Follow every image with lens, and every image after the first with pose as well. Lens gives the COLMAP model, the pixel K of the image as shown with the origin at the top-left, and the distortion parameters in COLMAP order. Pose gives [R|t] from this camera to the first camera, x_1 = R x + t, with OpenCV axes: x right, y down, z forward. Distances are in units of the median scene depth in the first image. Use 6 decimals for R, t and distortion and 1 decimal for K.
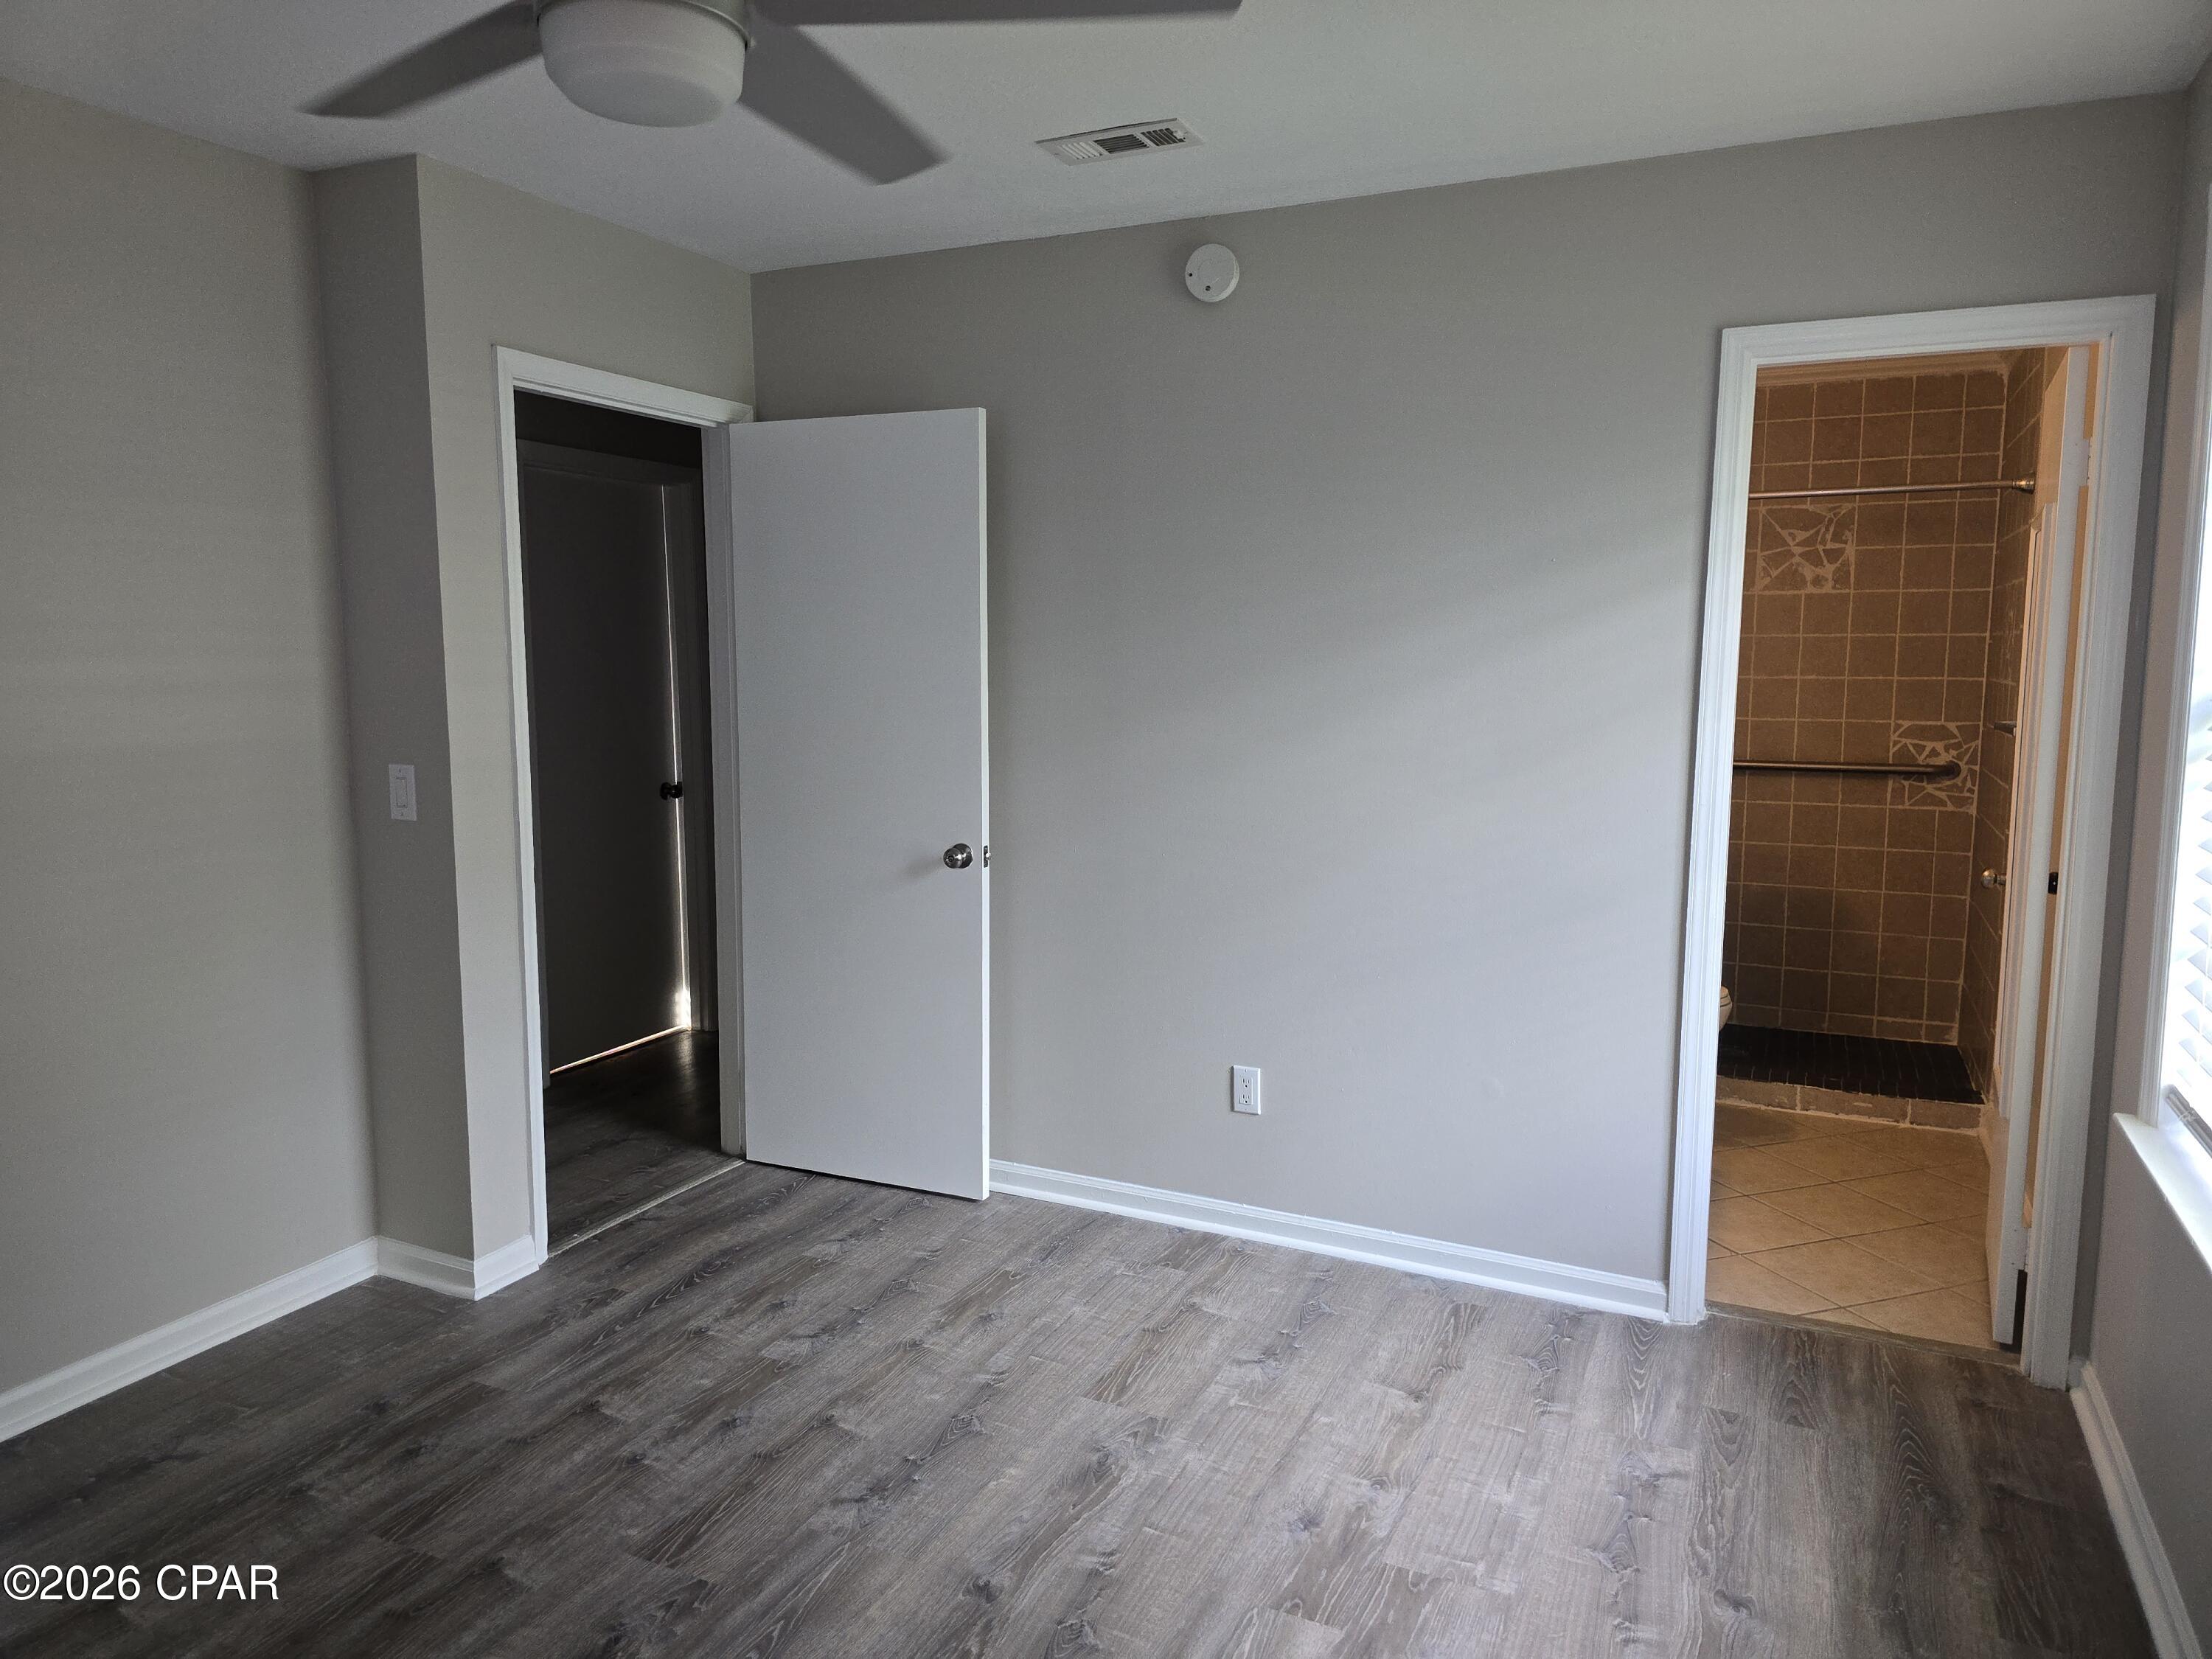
lens RADIAL K [[1487.3, 0, 1104.8], [0, 1487.3, 819.8], [0, 0, 1]] dist [0.073802, -0.070542]
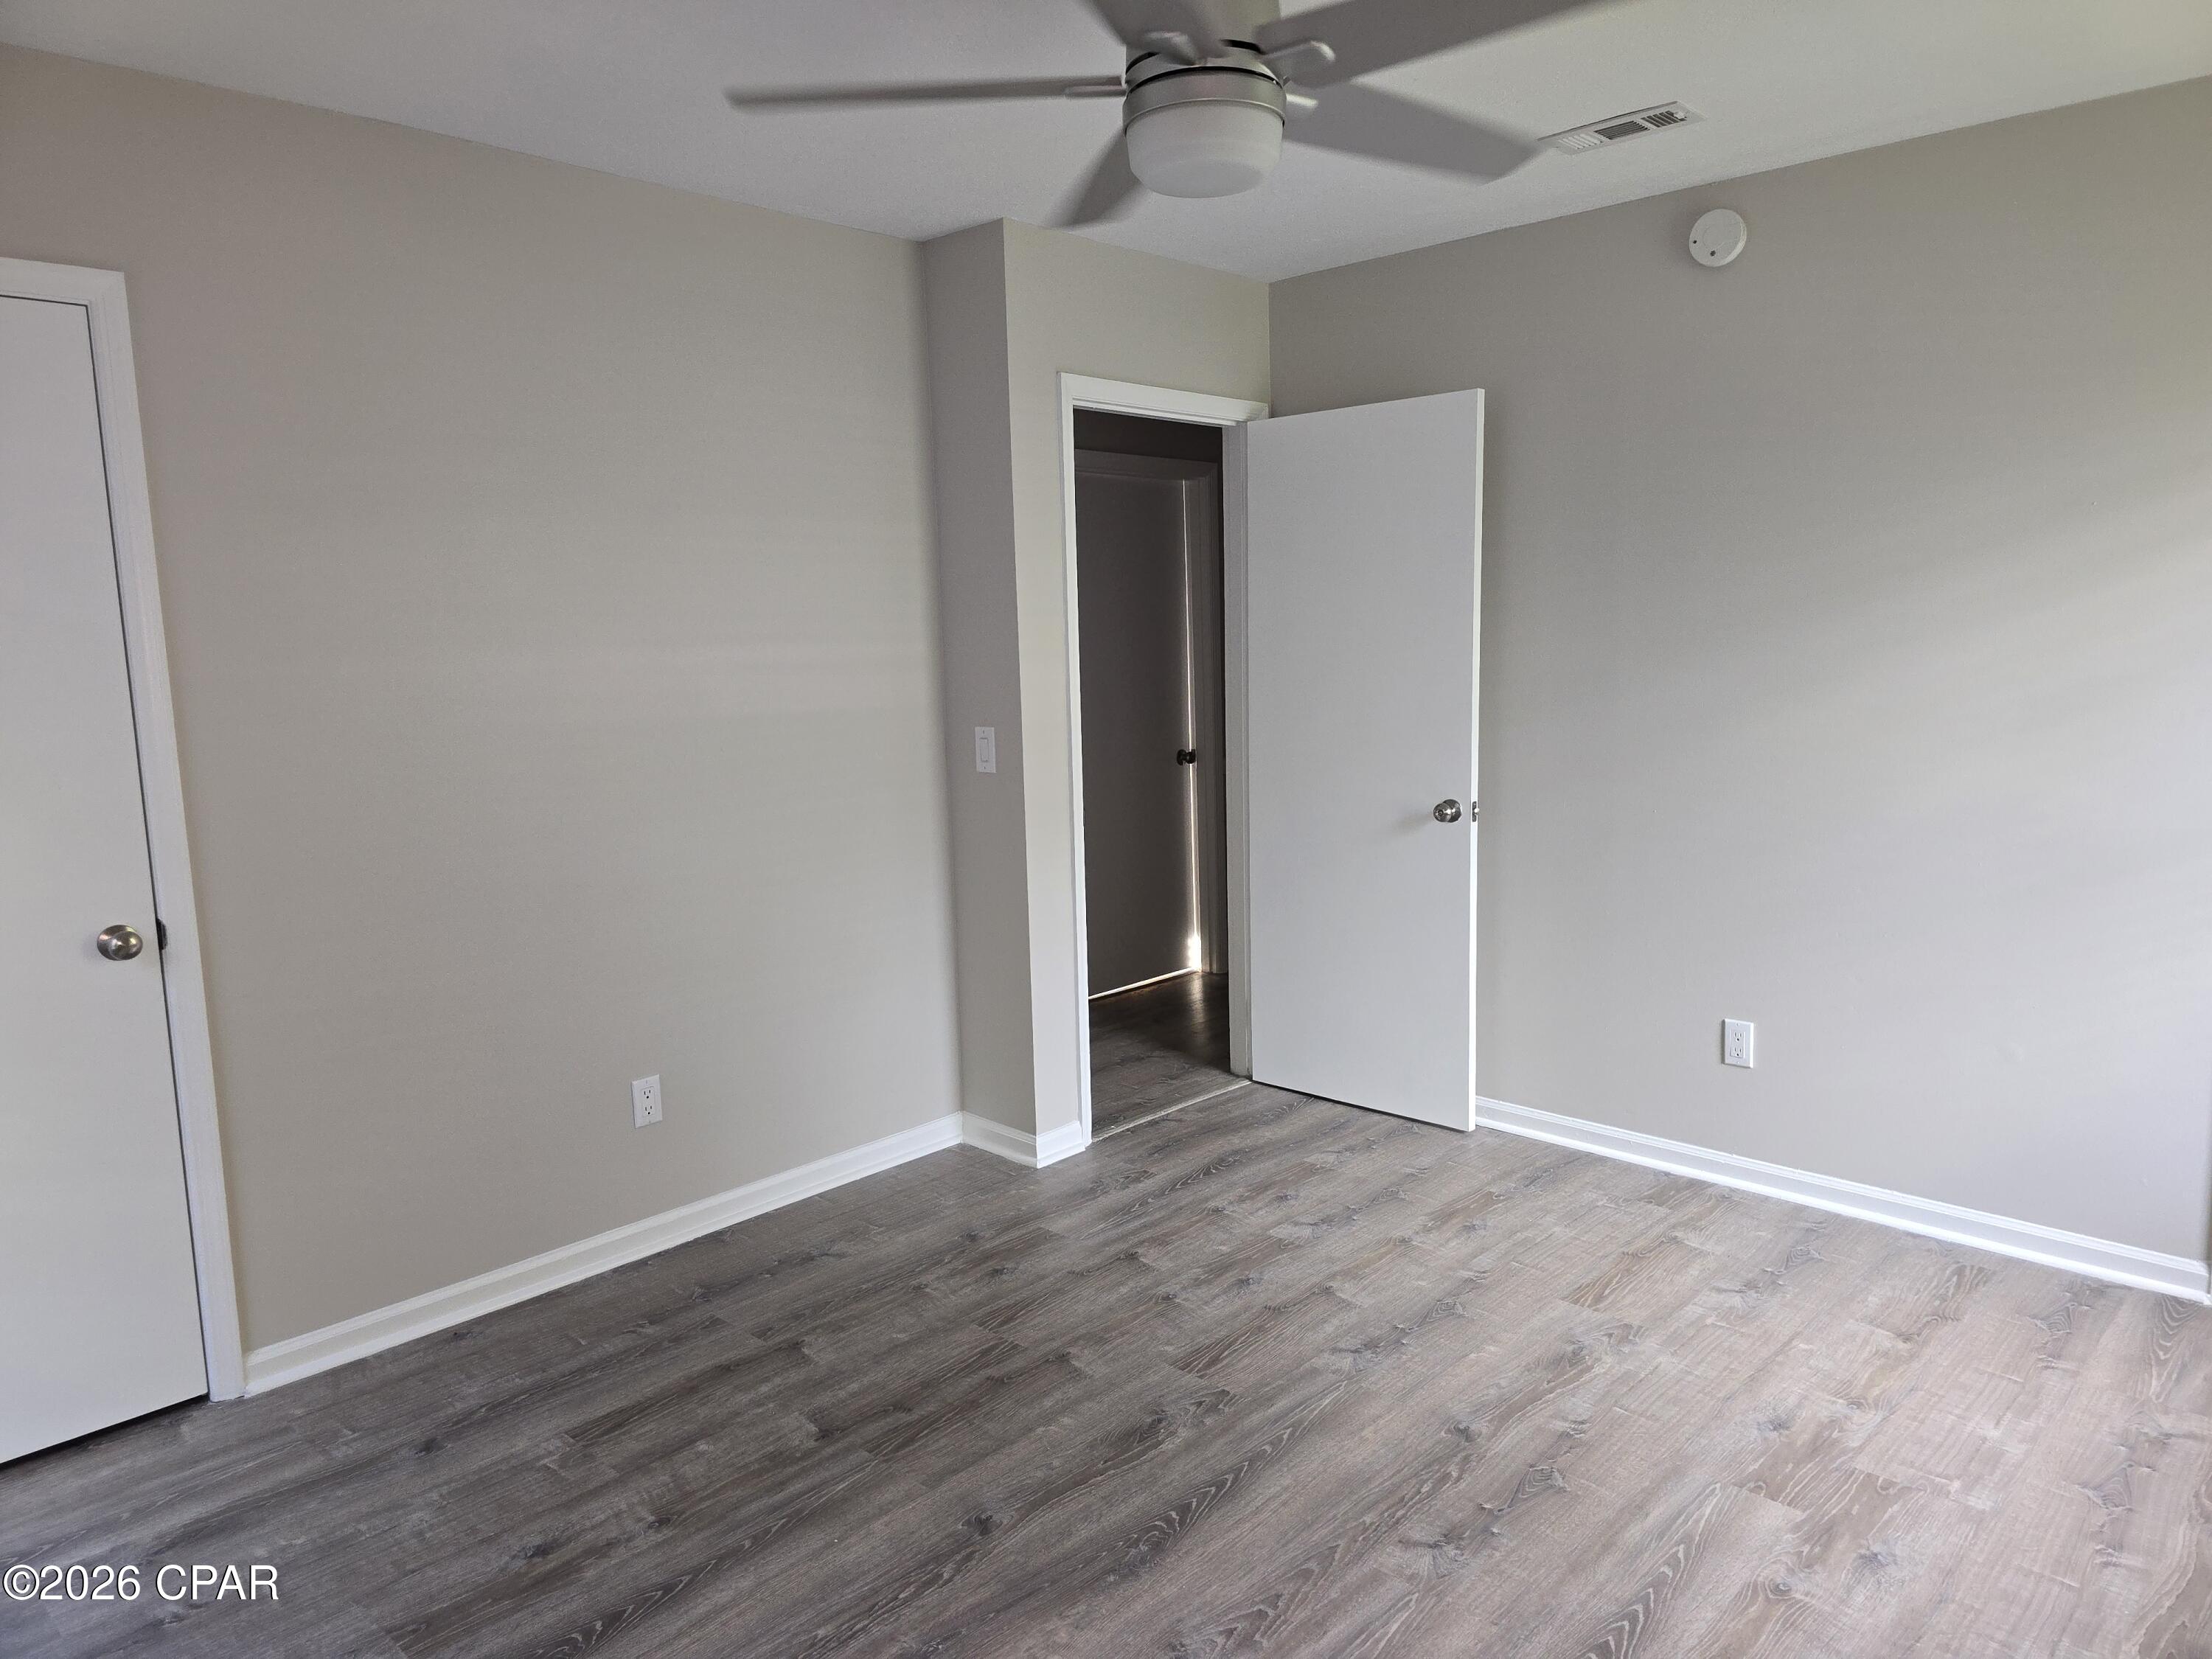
lens RADIAL K [[1487.3, 0, 1106.4], [0, 1487.3, 823.8], [0, 0, 1]] dist [0.073802, -0.070542]
pose [[0.946993, 0.016601, -0.320825, 0.017194], [-0.011313, 0.999768, 0.018339, 0.021874], [0.321055, -0.013738, 0.946961, -0.127981]]
